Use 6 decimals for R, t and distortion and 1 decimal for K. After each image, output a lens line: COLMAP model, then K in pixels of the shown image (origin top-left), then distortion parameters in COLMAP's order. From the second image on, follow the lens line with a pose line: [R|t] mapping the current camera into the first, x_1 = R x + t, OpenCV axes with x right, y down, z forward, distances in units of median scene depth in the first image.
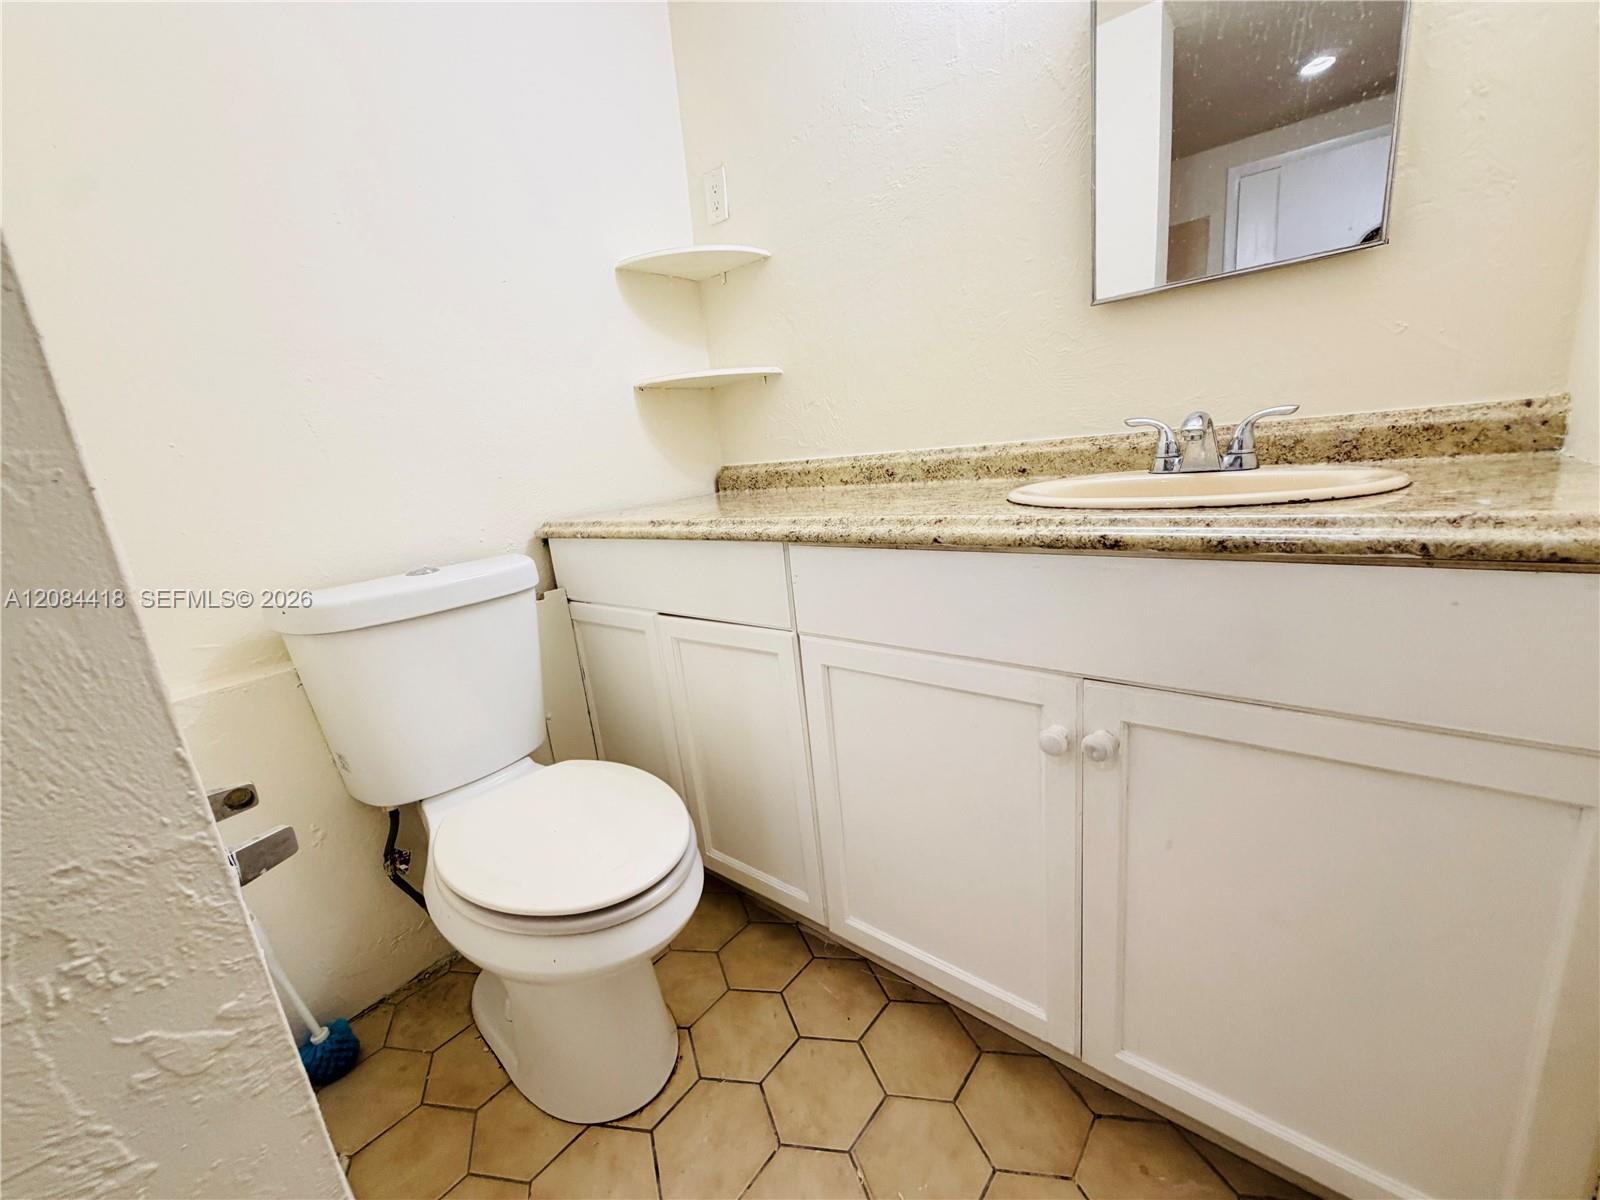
lens RADIAL K [[636.4, 0, 795.2], [0, 636.4, 598.7], [0, 0, 1]] dist [0.008668, 0.000027]
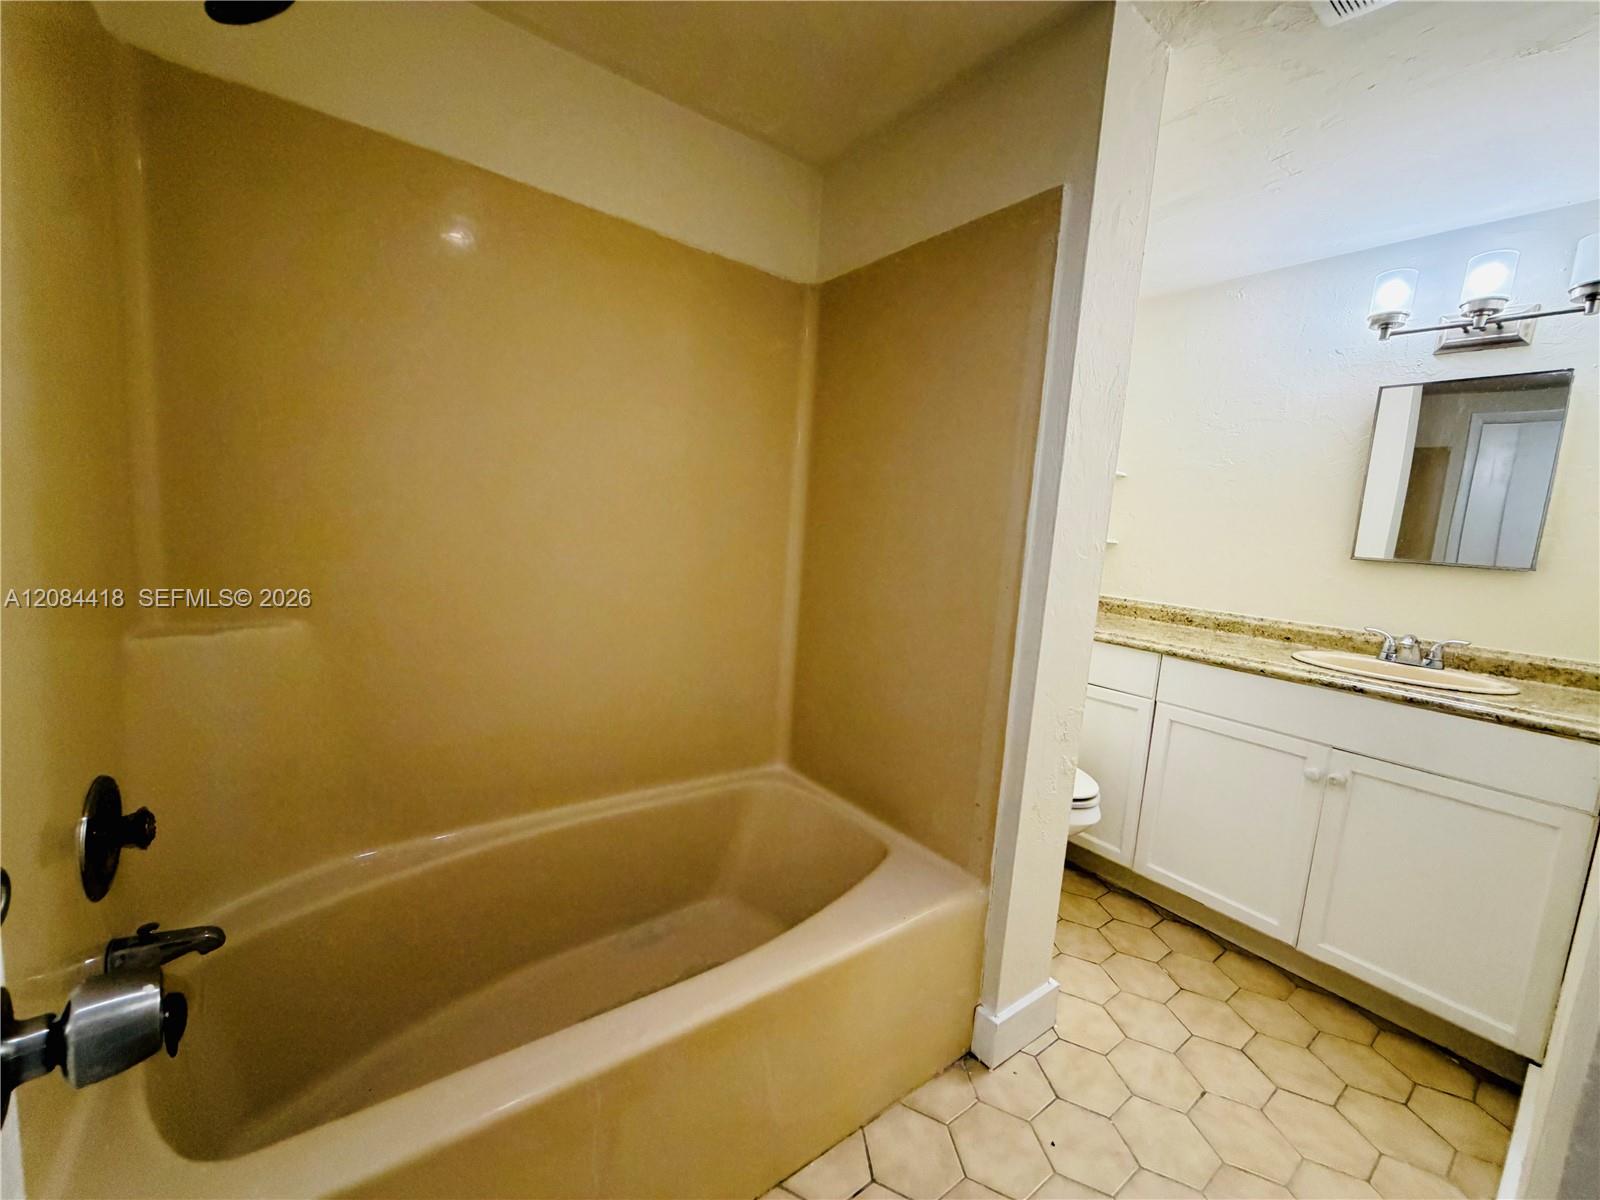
lens RADIAL K [[636.4, 0, 805.0], [0, 636.4, 601.7], [0, 0, 1]] dist [0.008668, 0.000027]
pose [[0.960389, 0.194296, -0.199756, -0.725121], [-0.214597, 0.972965, -0.085368, 0.162954], [0.177769, 0.124853, 0.976120, -1.175152]]
